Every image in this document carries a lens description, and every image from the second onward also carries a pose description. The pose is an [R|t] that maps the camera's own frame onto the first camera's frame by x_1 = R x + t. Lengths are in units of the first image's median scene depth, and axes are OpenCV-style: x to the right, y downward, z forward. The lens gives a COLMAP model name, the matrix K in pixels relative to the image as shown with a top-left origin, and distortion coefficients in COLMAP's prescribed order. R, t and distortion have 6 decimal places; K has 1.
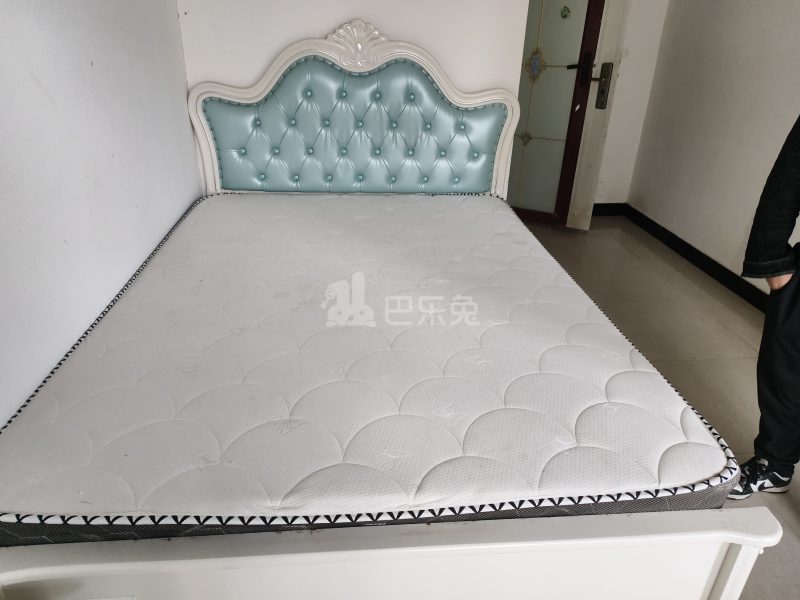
lens RADIAL K [[544.2, 0, 399.5], [0, 544.2, 295.6], [0, 0, 1]] dist [-0.003821, 0.005525]
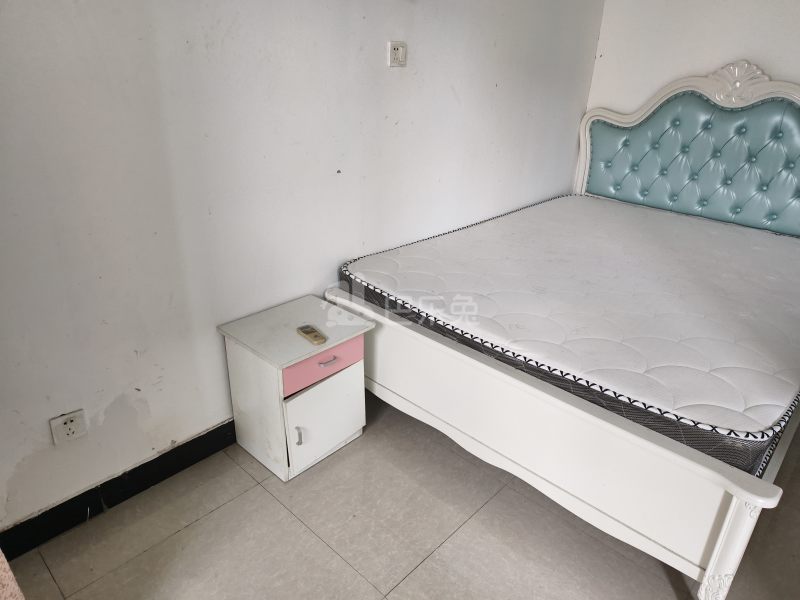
lens RADIAL K [[544.2, 0, 400.5], [0, 544.2, 302.2], [0, 0, 1]] dist [-0.003821, 0.005525]
pose [[0.675565, 0.301566, -0.672807, 0.325657], [-0.332532, 0.939069, 0.087015, 0.080458], [0.658053, 0.164945, 0.734683, -0.172320]]
